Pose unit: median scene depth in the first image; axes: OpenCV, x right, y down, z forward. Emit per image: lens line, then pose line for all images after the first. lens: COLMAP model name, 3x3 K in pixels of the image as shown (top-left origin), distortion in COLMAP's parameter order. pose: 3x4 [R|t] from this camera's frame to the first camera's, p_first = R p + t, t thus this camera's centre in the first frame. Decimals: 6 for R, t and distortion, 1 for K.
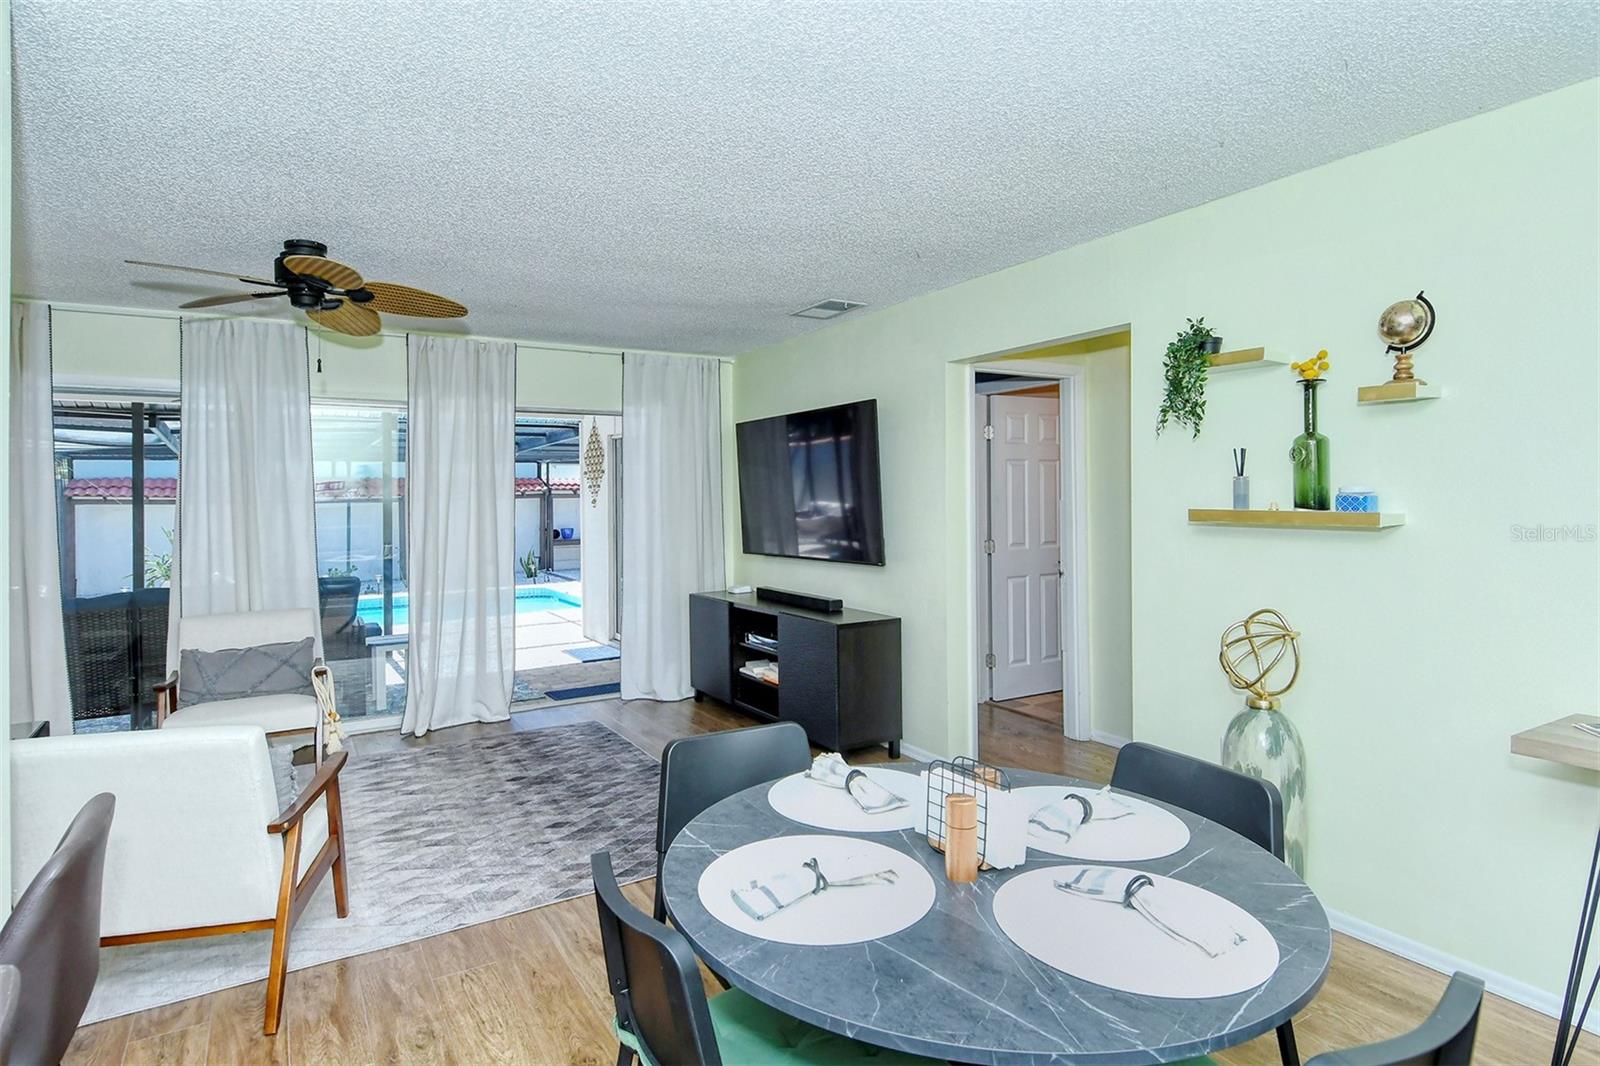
lens RADIAL K [[863.0, 0, 800.3], [0, 863.0, 502.3], [0, 0, 1]] dist [0.003272, -0.000067]
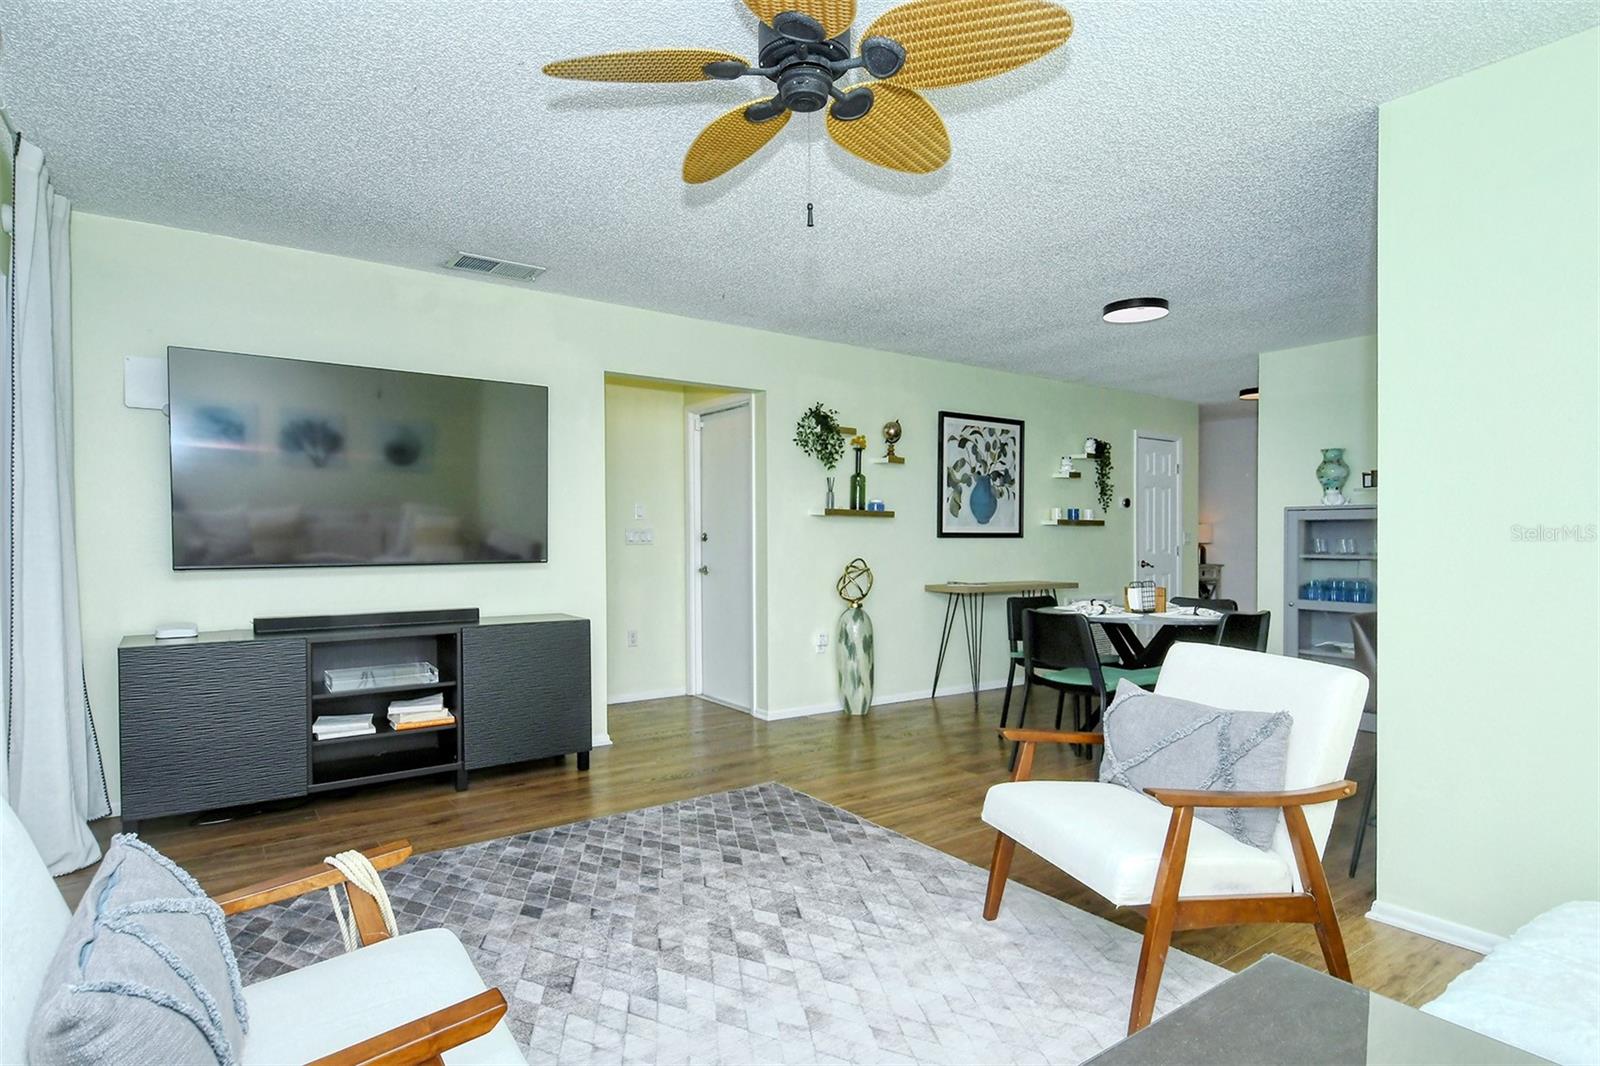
lens RADIAL K [[863.0, 0, 800.3], [0, 863.0, 502.3], [0, 0, 1]] dist [0.003272, -0.000067]
pose [[-0.085131, 0.052961, 0.994961, -1.070986], [0.009046, 0.998586, -0.052380, 0.071721], [-0.996329, 0.004542, -0.085489, 0.953283]]
